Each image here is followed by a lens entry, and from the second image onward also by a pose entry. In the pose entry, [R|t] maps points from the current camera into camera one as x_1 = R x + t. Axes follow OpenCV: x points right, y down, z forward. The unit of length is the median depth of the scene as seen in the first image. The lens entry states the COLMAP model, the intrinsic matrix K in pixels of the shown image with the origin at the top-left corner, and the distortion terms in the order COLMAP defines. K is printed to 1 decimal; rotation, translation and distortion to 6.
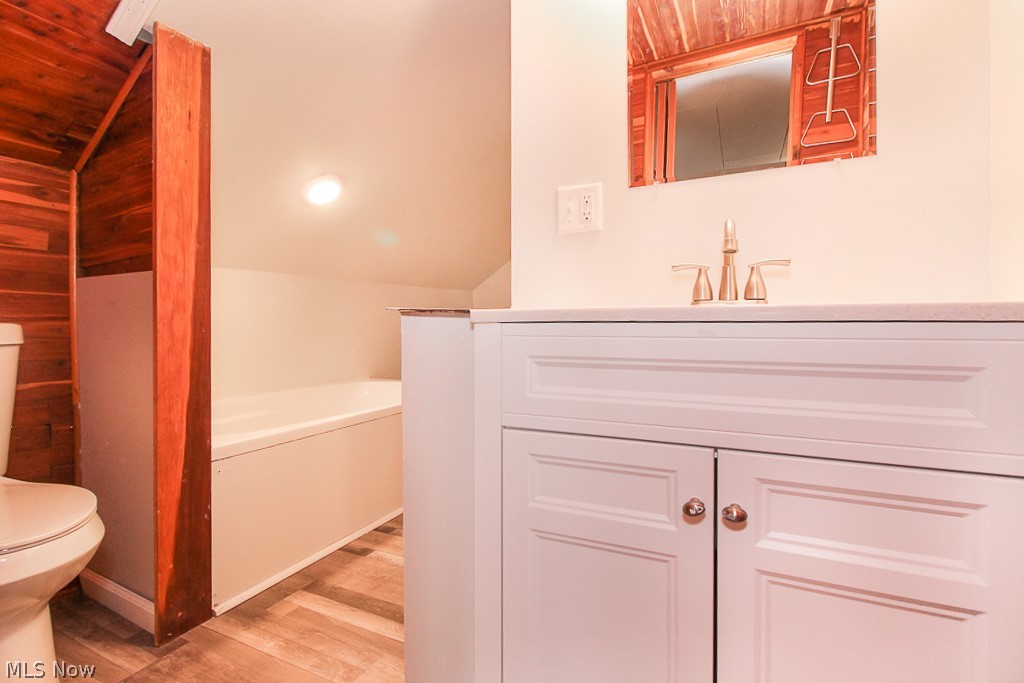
lens RADIAL K [[483.3, 0, 508.2], [0, 483.3, 335.5], [0, 0, 1]] dist [-0.003525, -0.006356]
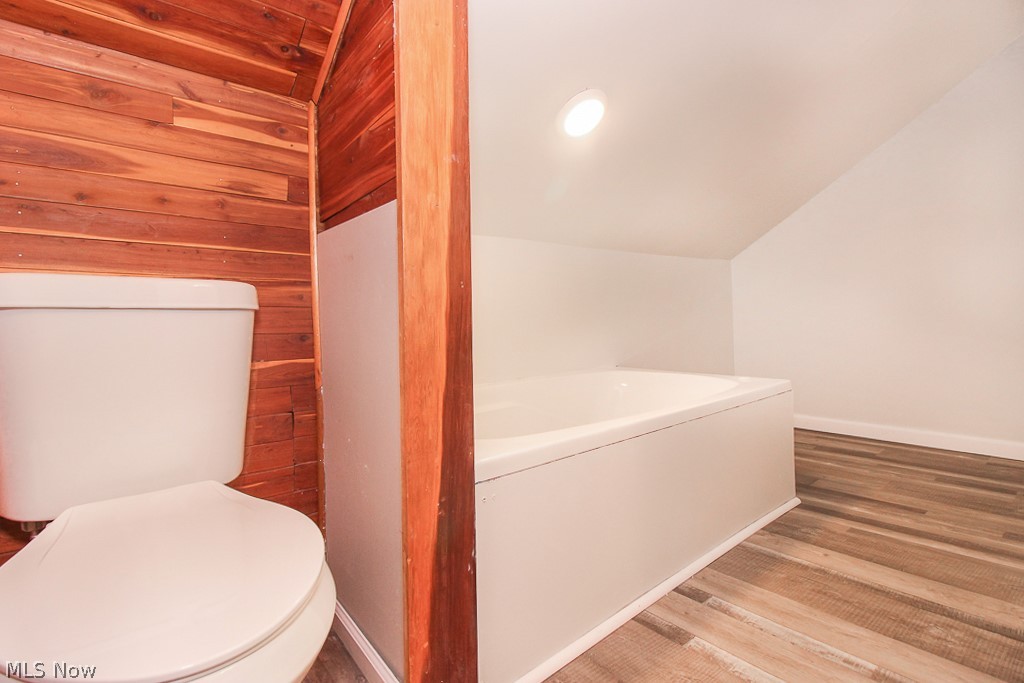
lens RADIAL K [[483.3, 0, 517.2], [0, 483.3, 341.0], [0, 0, 1]] dist [-0.003525, -0.006356]
pose [[0.927067, 0.004487, -0.374868, -0.312256], [0.006551, 0.999582, 0.028167, 0.047124], [0.374838, -0.028568, 0.926650, 0.410944]]
